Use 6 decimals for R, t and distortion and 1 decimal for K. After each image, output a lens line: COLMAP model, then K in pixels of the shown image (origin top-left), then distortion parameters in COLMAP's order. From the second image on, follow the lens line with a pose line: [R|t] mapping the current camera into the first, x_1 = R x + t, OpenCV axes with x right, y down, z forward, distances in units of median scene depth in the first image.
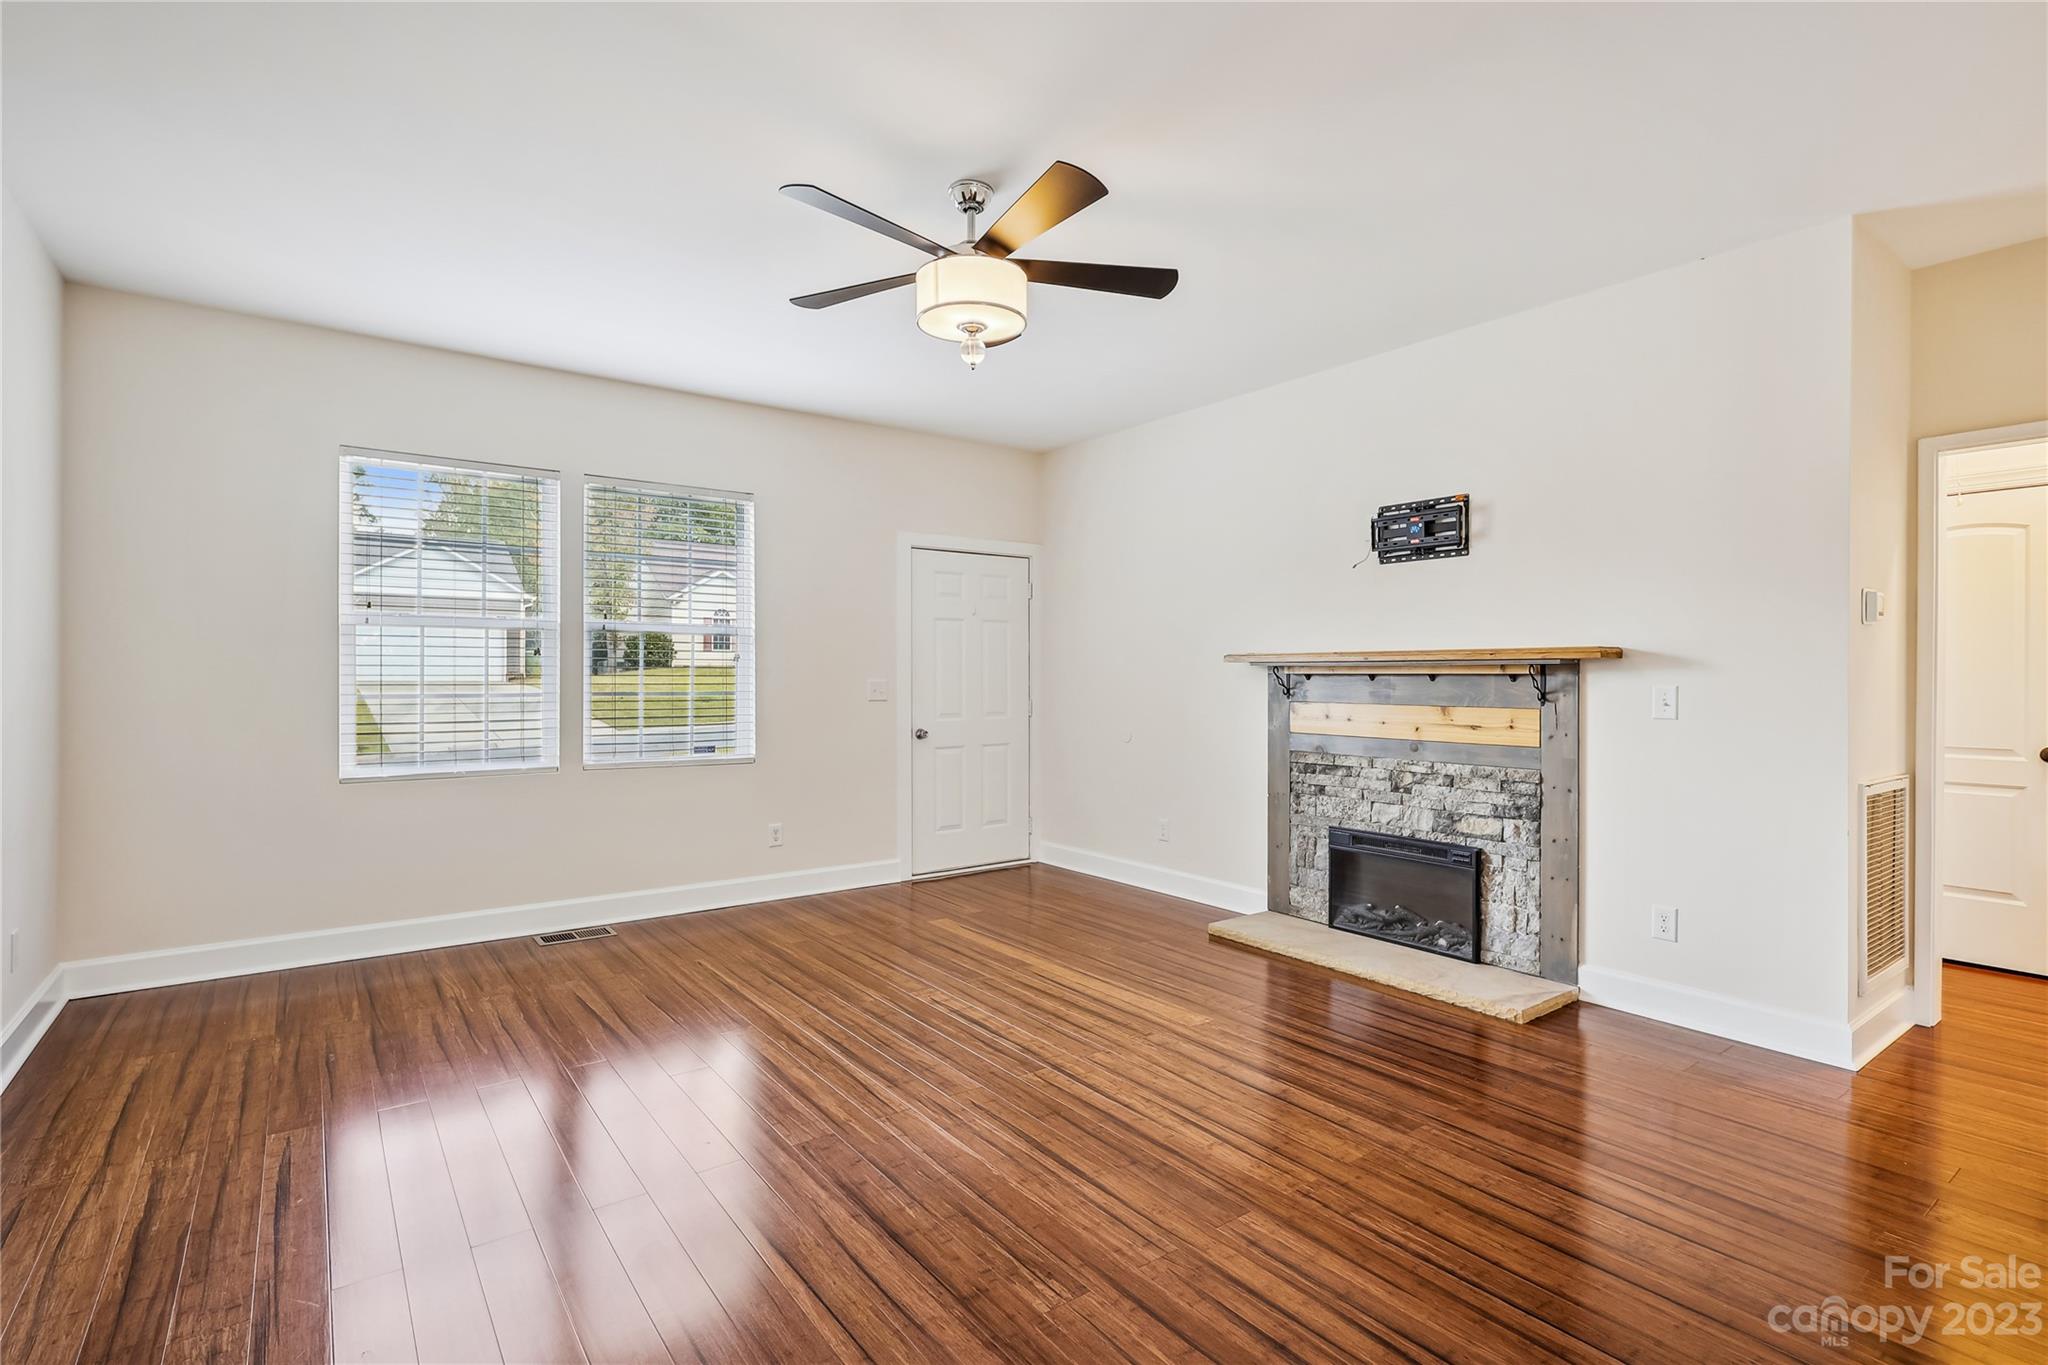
lens RADIAL K [[969.7, 0, 1016.5], [0, 969.7, 677.8], [0, 0, 1]] dist [-0.006371, 0.002260]
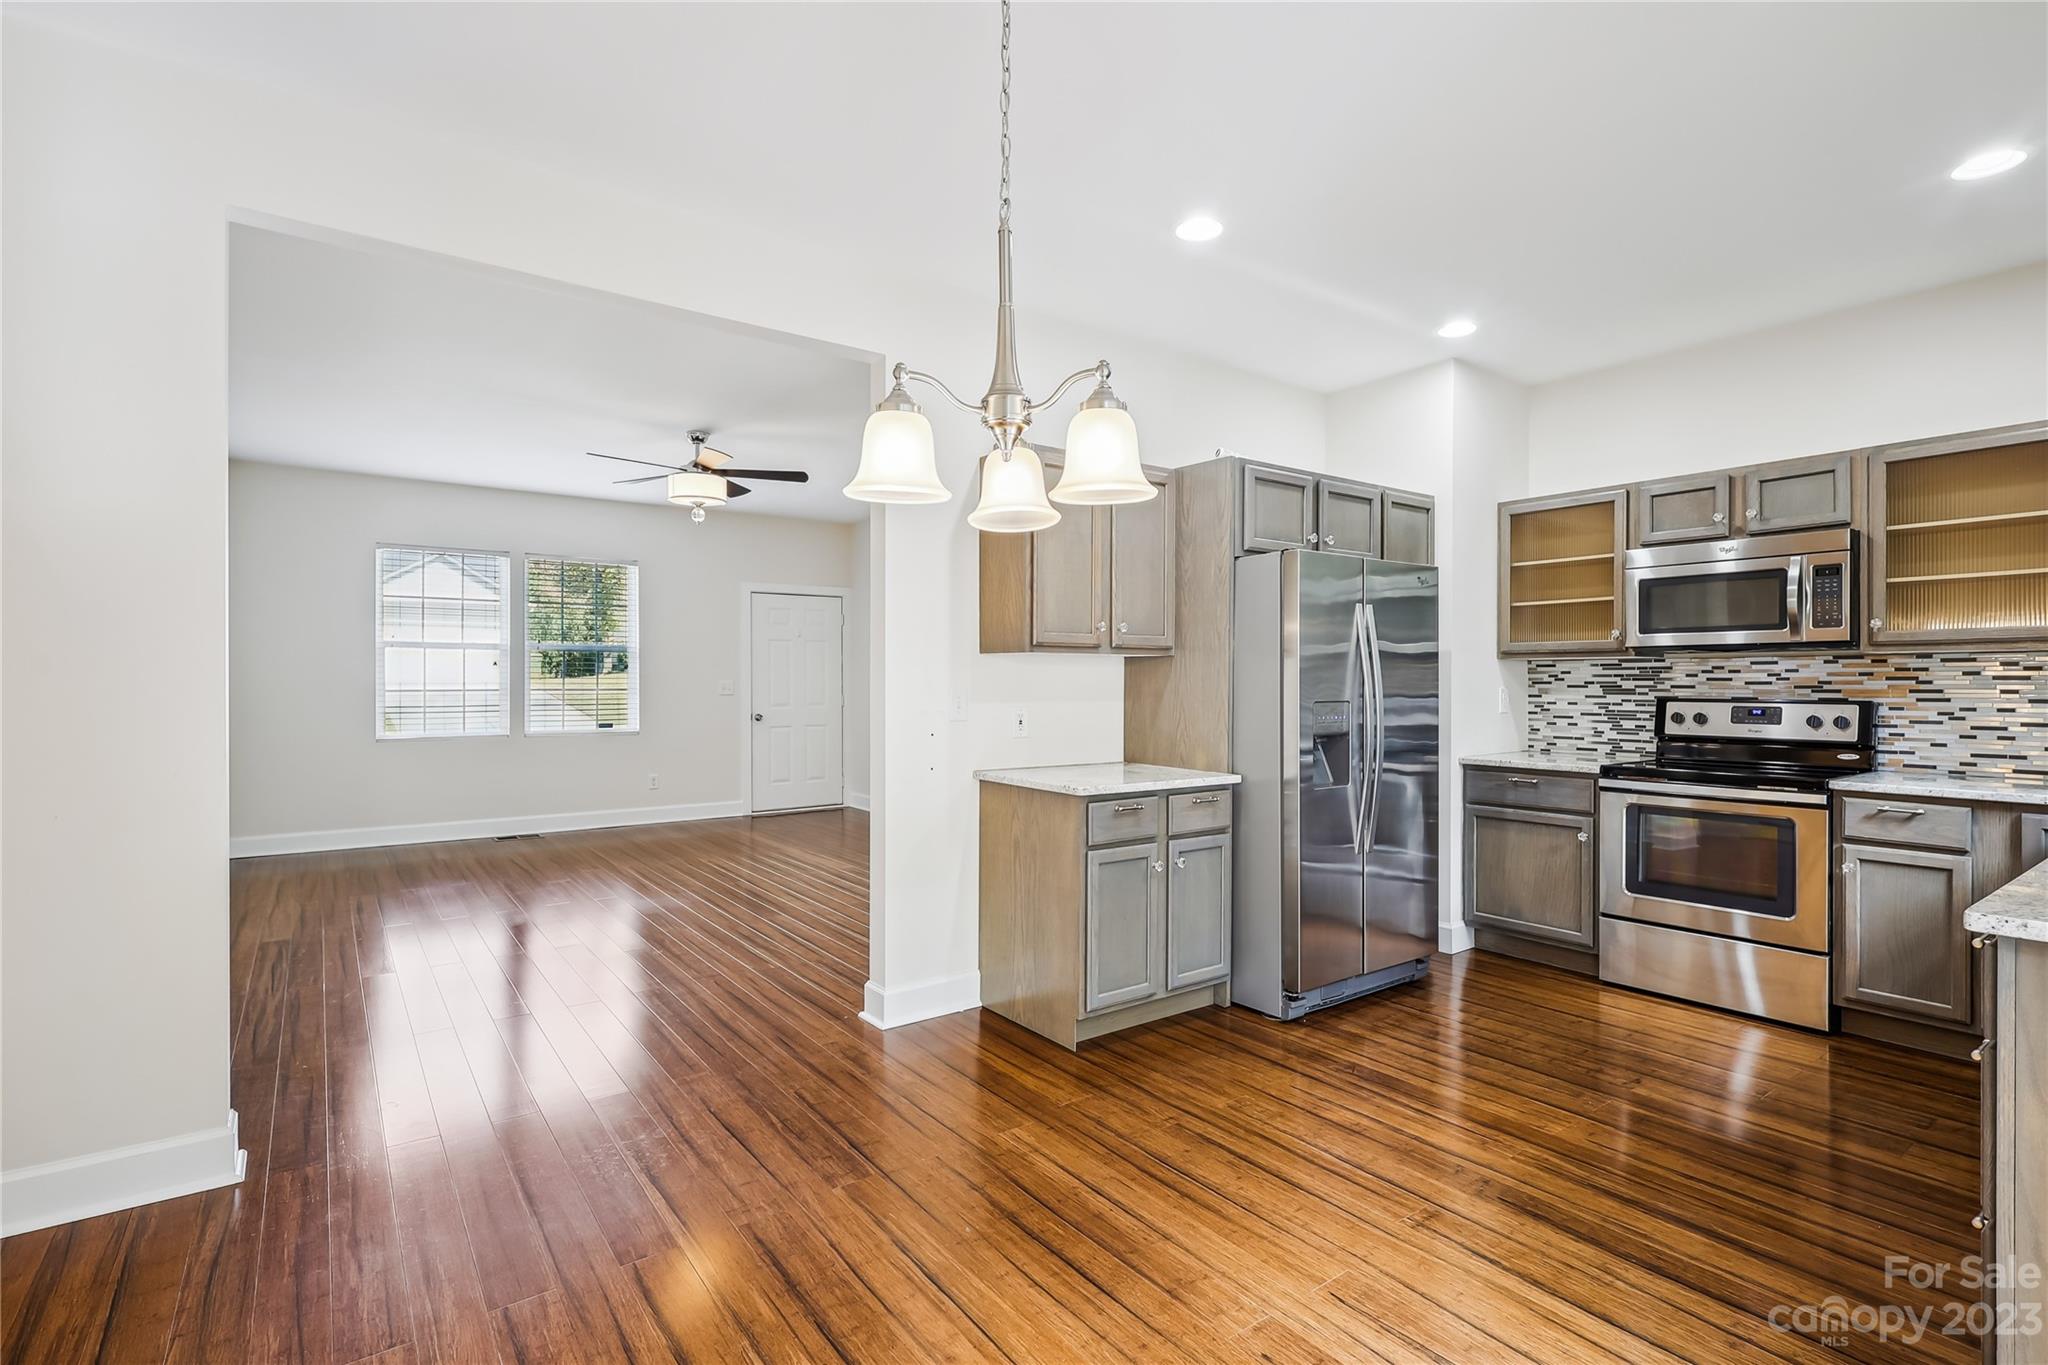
lens RADIAL K [[969.7, 0, 1023.2], [0, 969.7, 685.8], [0, 0, 1]] dist [-0.006371, 0.002260]
pose [[0.999977, 0.002163, -0.006464, 0.490706], [-0.002120, 0.999976, 0.006661, -0.001781], [0.006478, -0.006647, 0.999957, -0.758598]]
